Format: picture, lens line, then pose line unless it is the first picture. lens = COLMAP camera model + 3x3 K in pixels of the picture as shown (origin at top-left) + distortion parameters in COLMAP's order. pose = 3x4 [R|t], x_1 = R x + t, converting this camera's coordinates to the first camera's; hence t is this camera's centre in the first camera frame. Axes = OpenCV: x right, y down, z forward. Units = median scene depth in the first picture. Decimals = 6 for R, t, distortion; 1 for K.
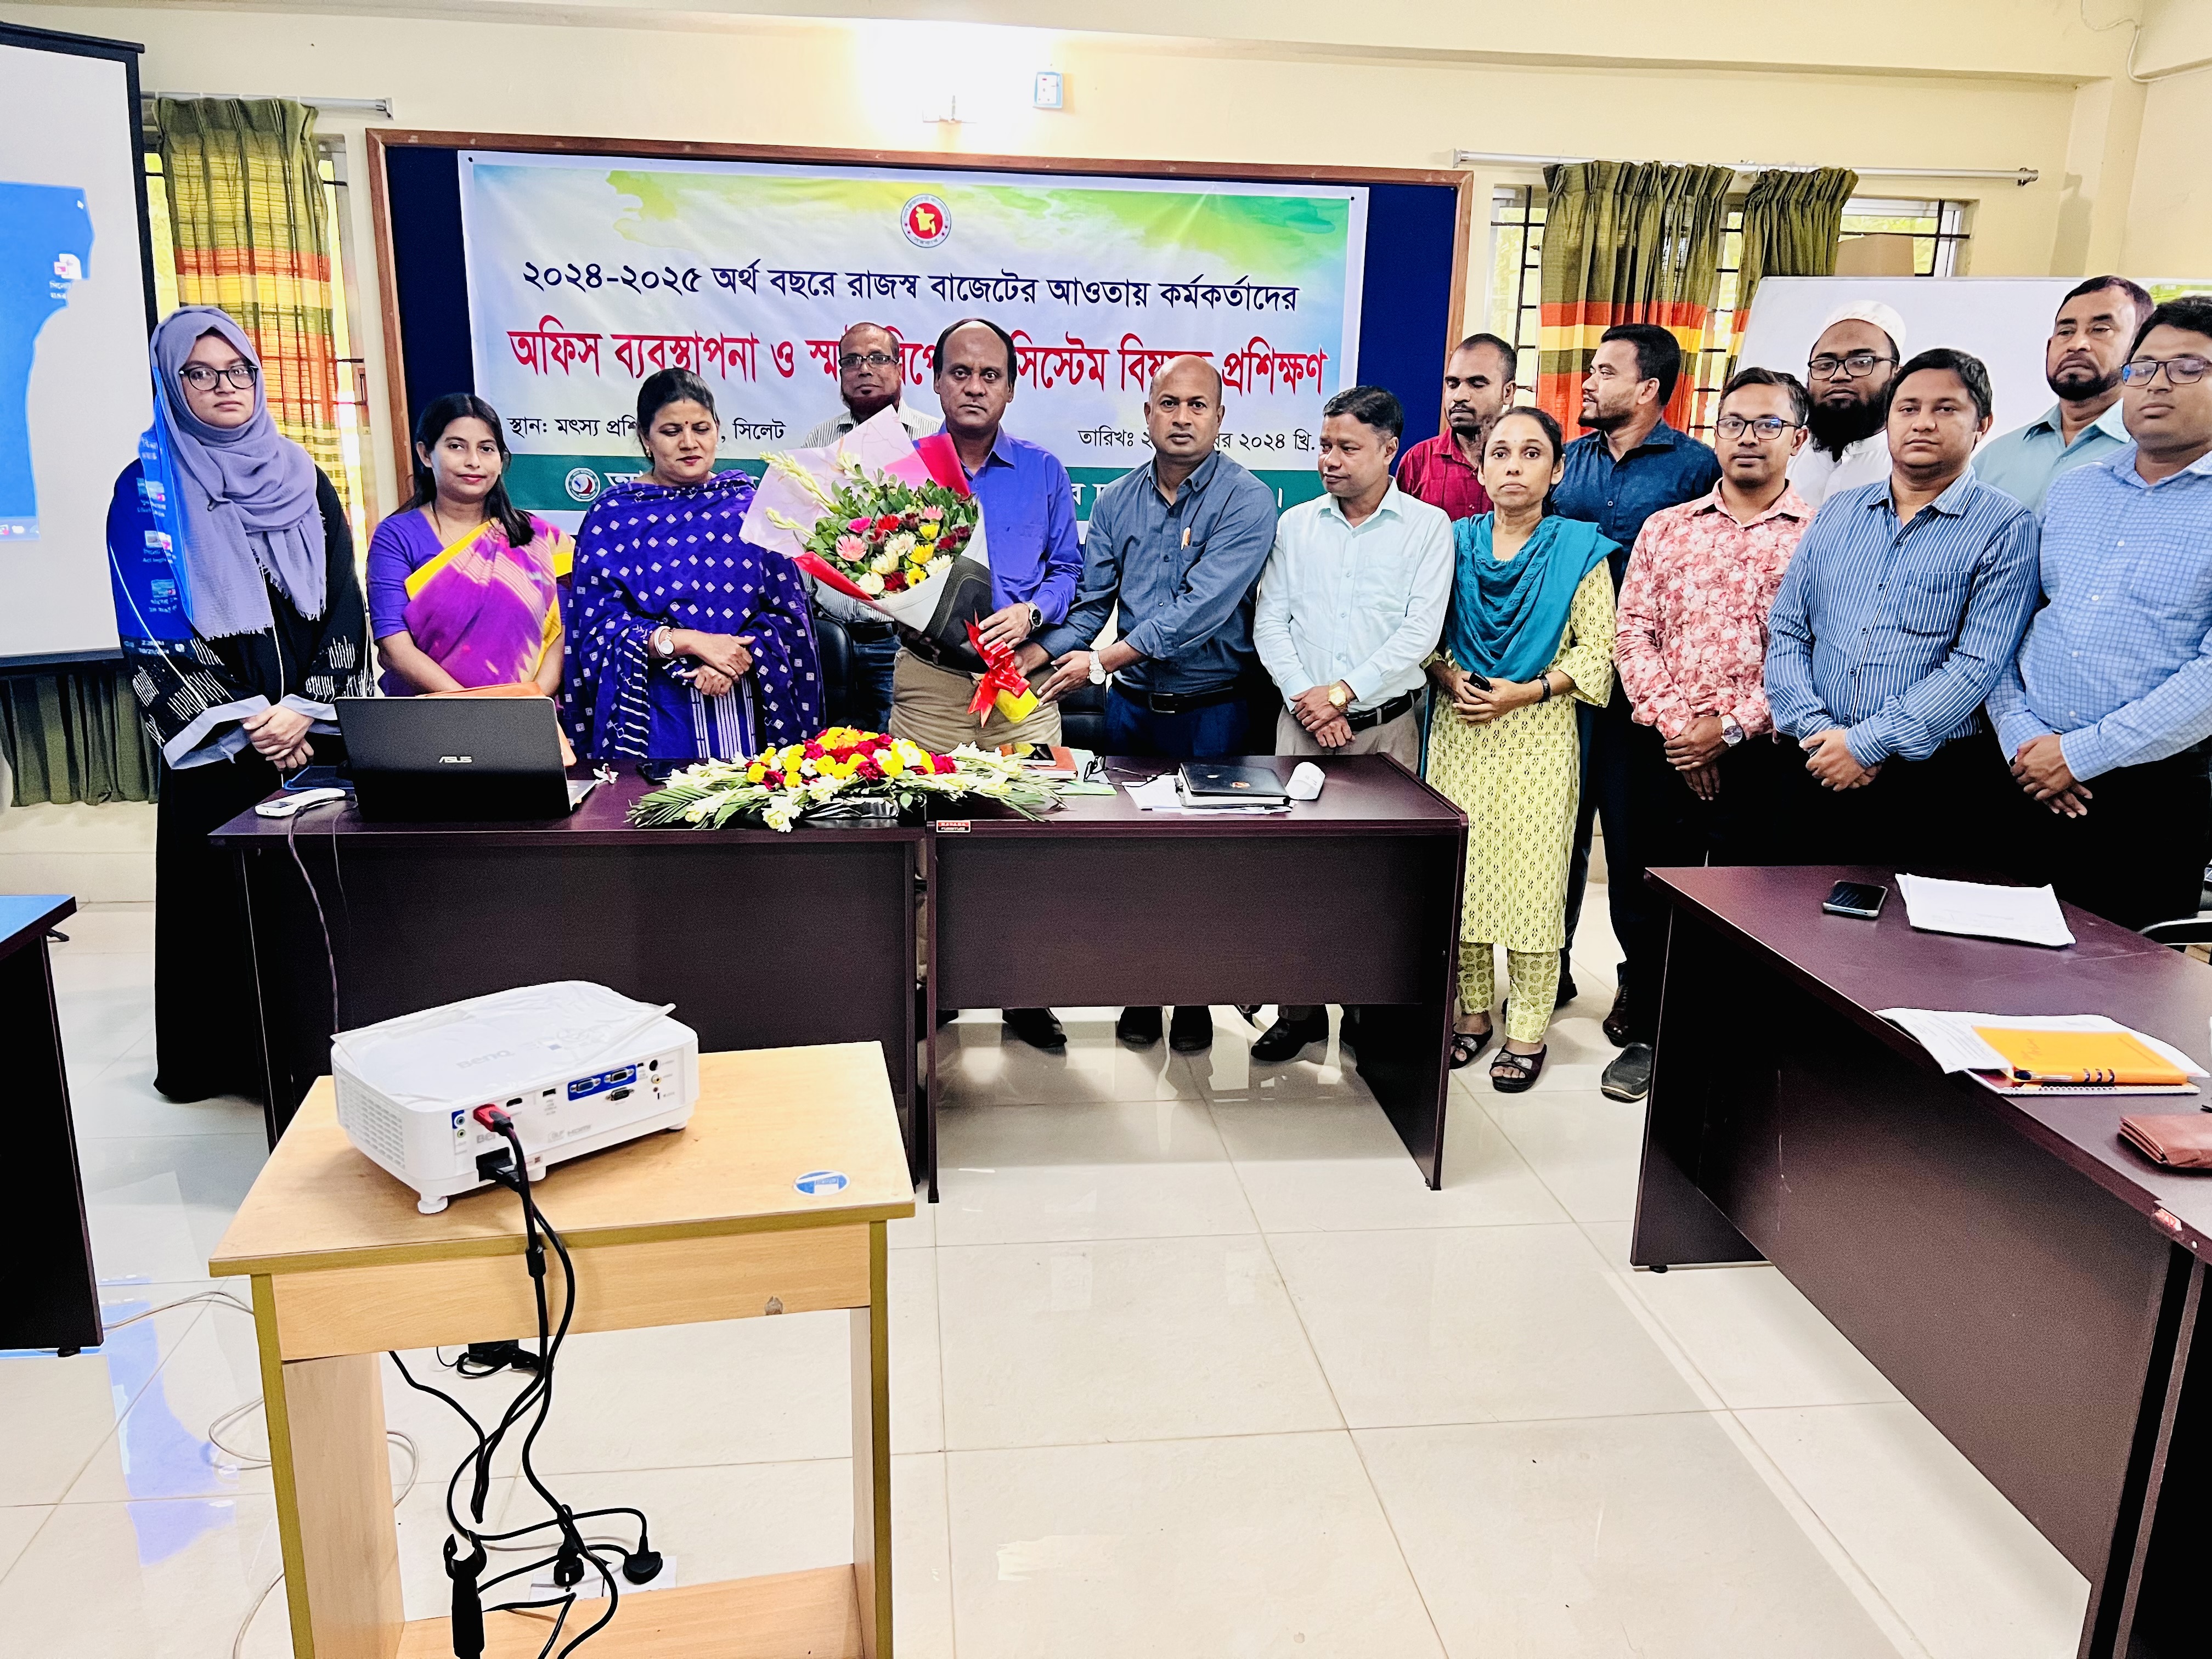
lens RADIAL K [[1761.2, 0, 1128.7], [0, 1761.2, 833.5], [0, 0, 1]] dist [0.010813, -0.026424]
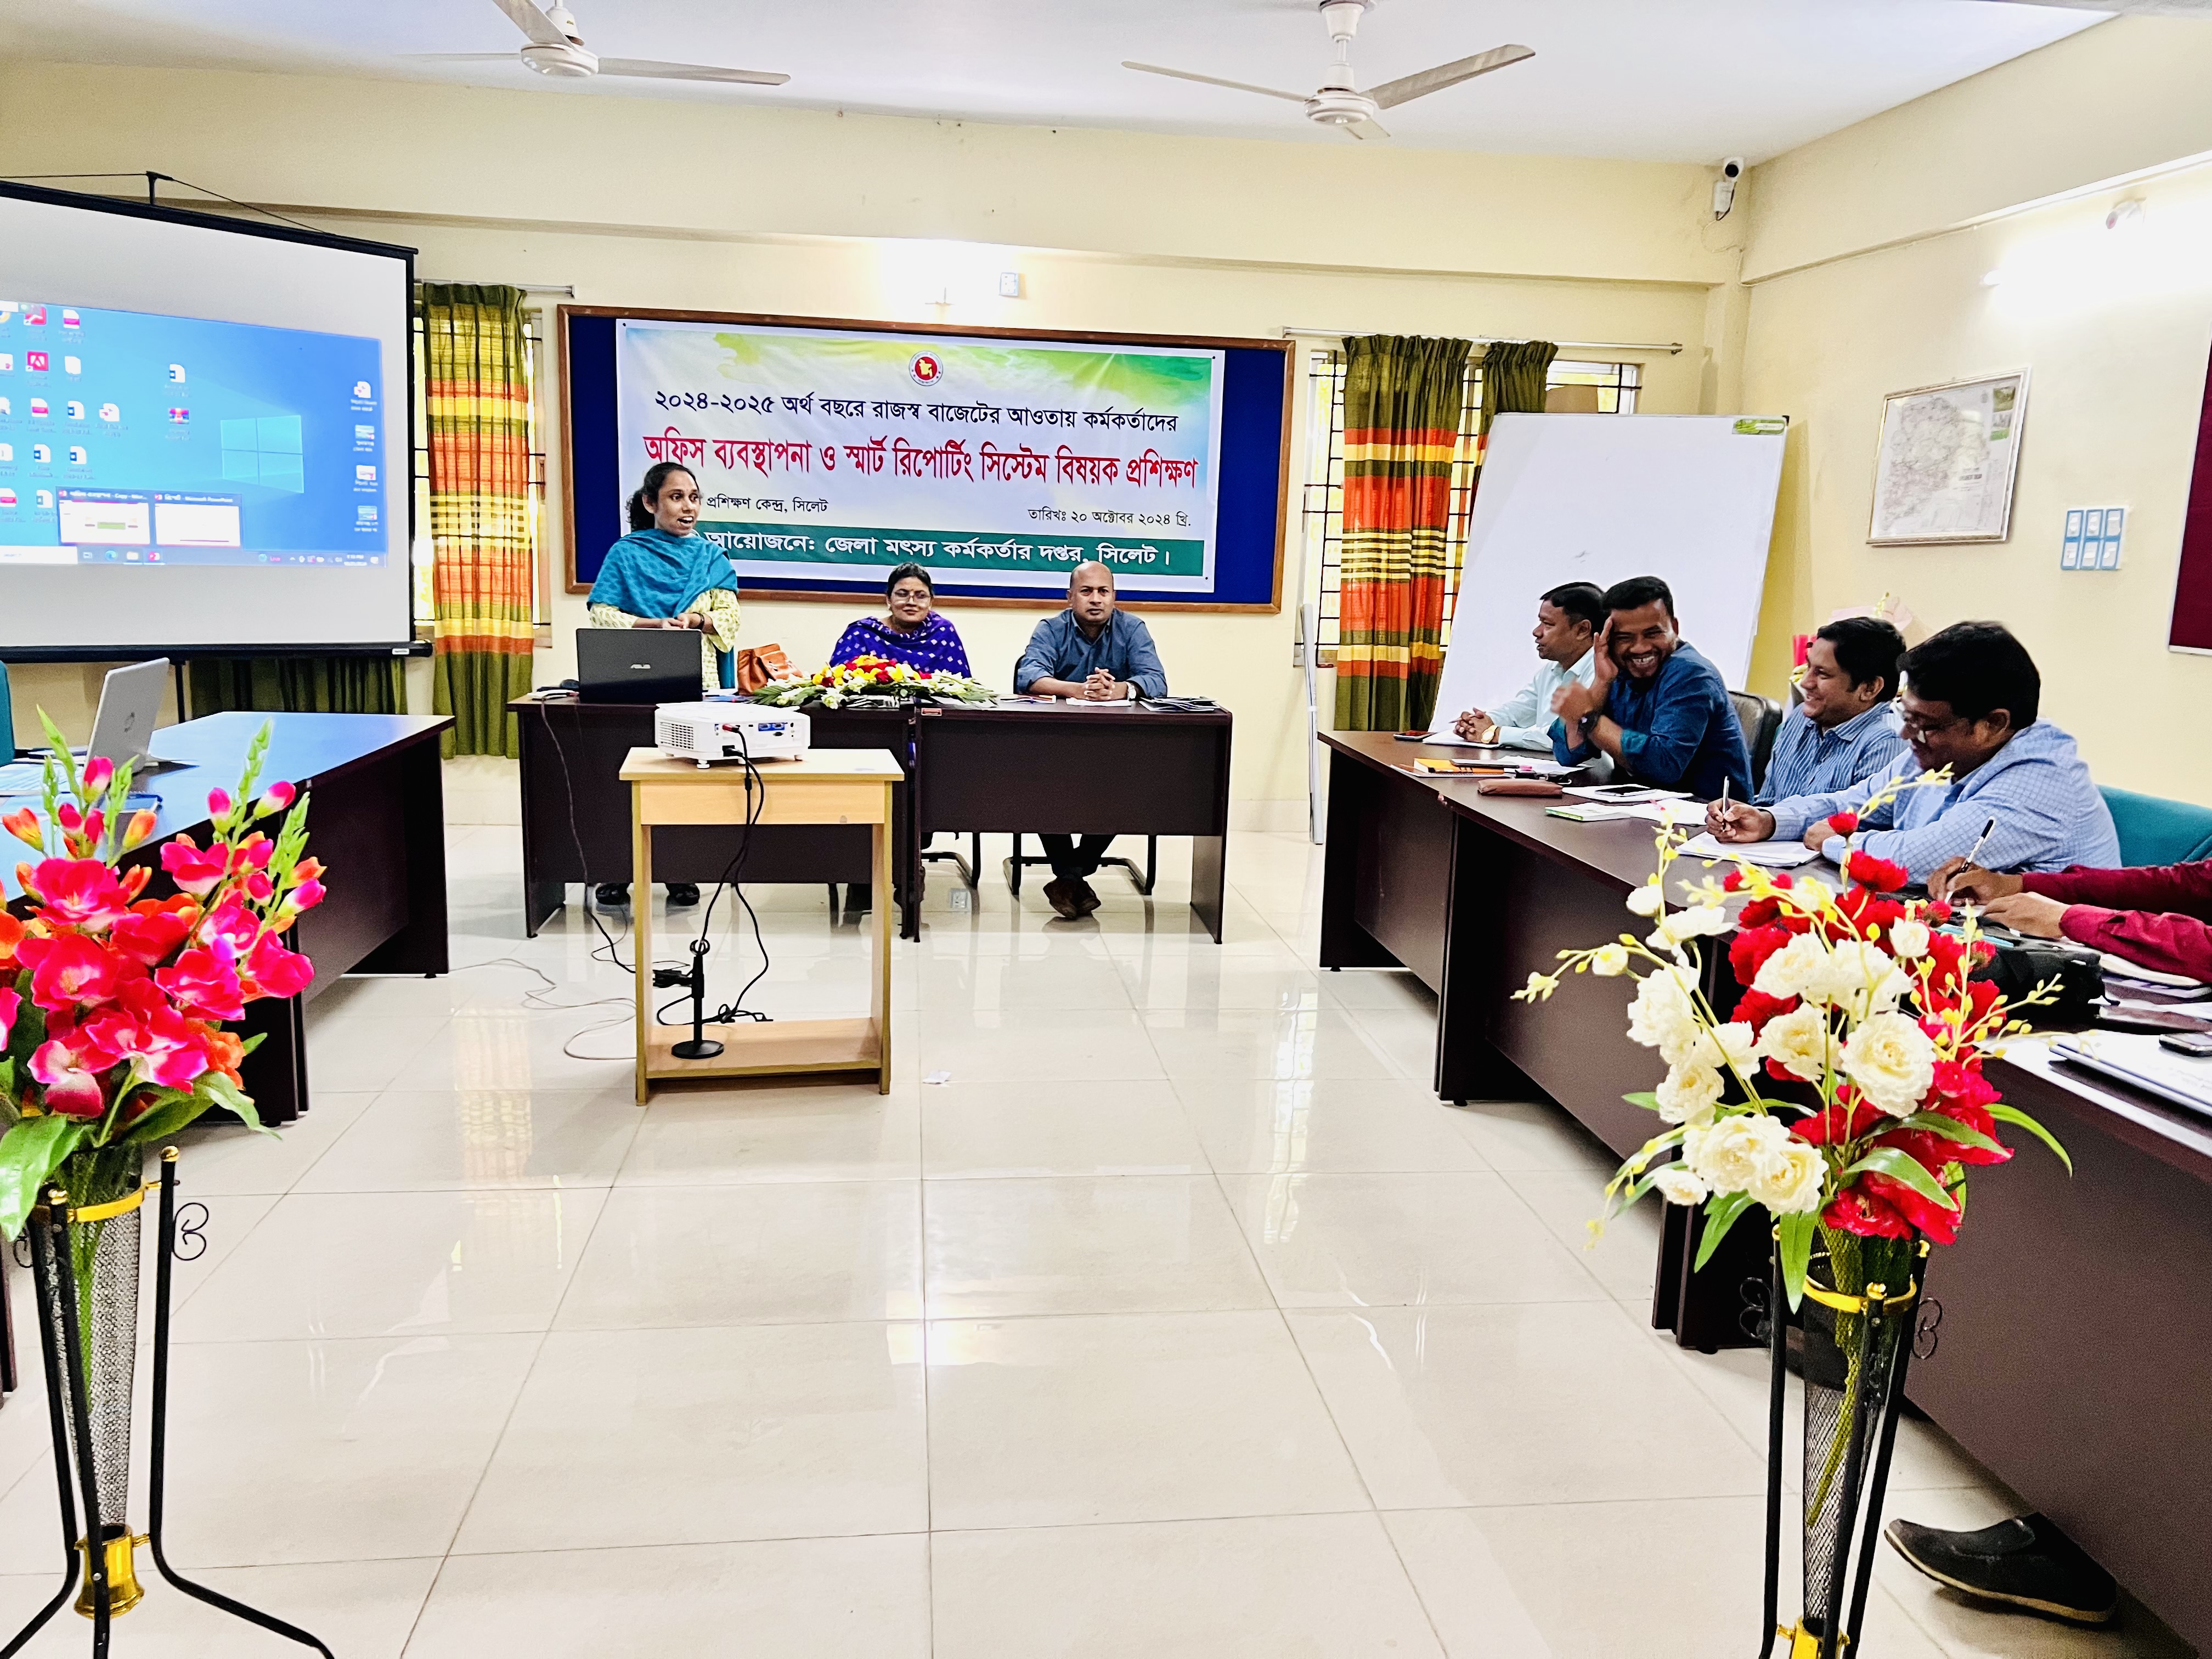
lens RADIAL K [[1761.2, 0, 1135.9], [0, 1761.2, 832.4], [0, 0, 1]] dist [0.010813, -0.026424]
pose [[0.999923, 0.011266, 0.005123, 0.063207], [-0.010814, 0.996656, -0.080987, 0.172820], [-0.006019, 0.080926, 0.996702, -0.484312]]
